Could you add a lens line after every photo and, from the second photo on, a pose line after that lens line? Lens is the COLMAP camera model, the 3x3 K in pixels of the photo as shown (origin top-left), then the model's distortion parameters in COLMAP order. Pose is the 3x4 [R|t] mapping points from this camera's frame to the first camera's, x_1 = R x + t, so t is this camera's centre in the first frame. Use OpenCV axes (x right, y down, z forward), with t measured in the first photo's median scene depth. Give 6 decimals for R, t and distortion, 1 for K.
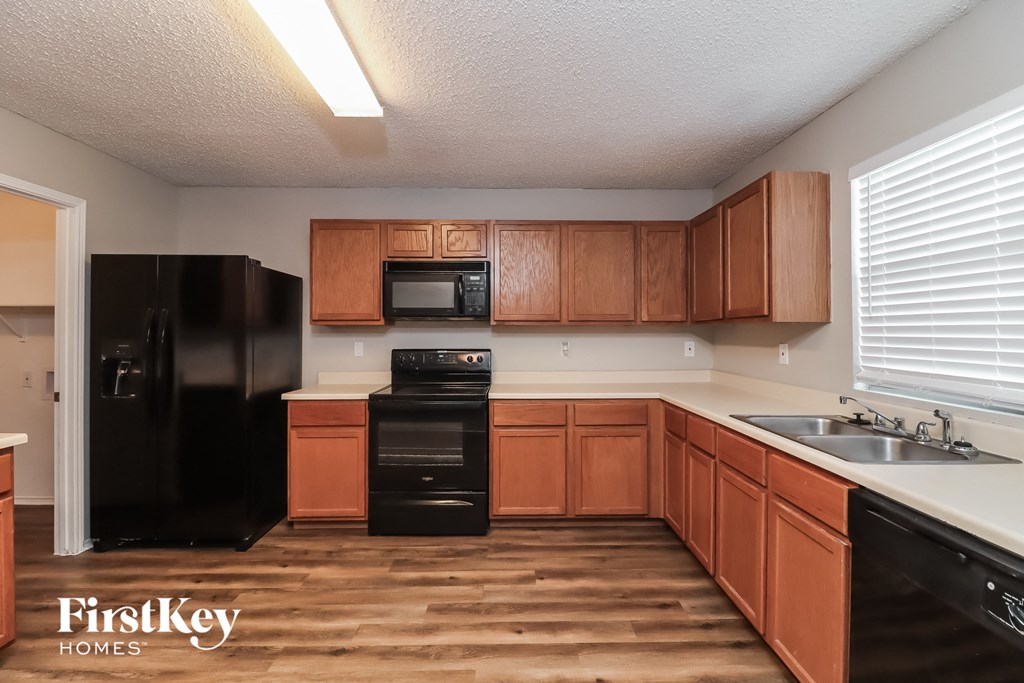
lens RADIAL K [[473.4, 0, 512.5], [0, 473.4, 333.8], [0, 0, 1]] dist [0.002954, -0.000057]
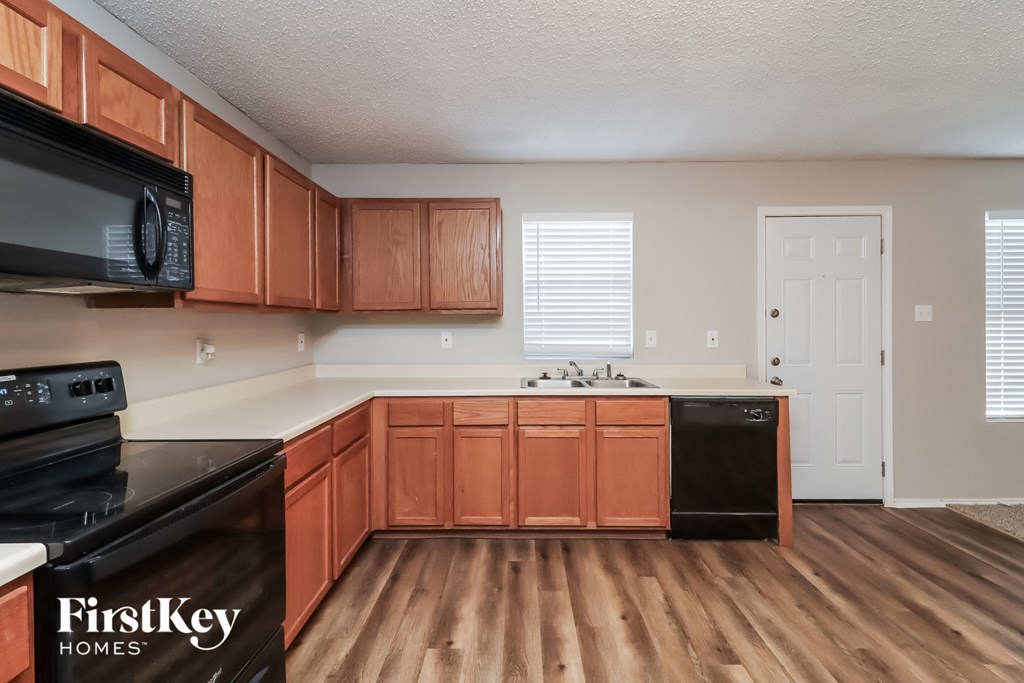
lens RADIAL K [[473.4, 0, 516.3], [0, 473.4, 326.6], [0, 0, 1]] dist [0.002954, -0.000057]
pose [[0.019777, -0.011047, 0.999743, -0.778150], [0.005625, 0.999924, 0.010938, -0.004288], [-0.999789, 0.005407, 0.019838, 0.974581]]
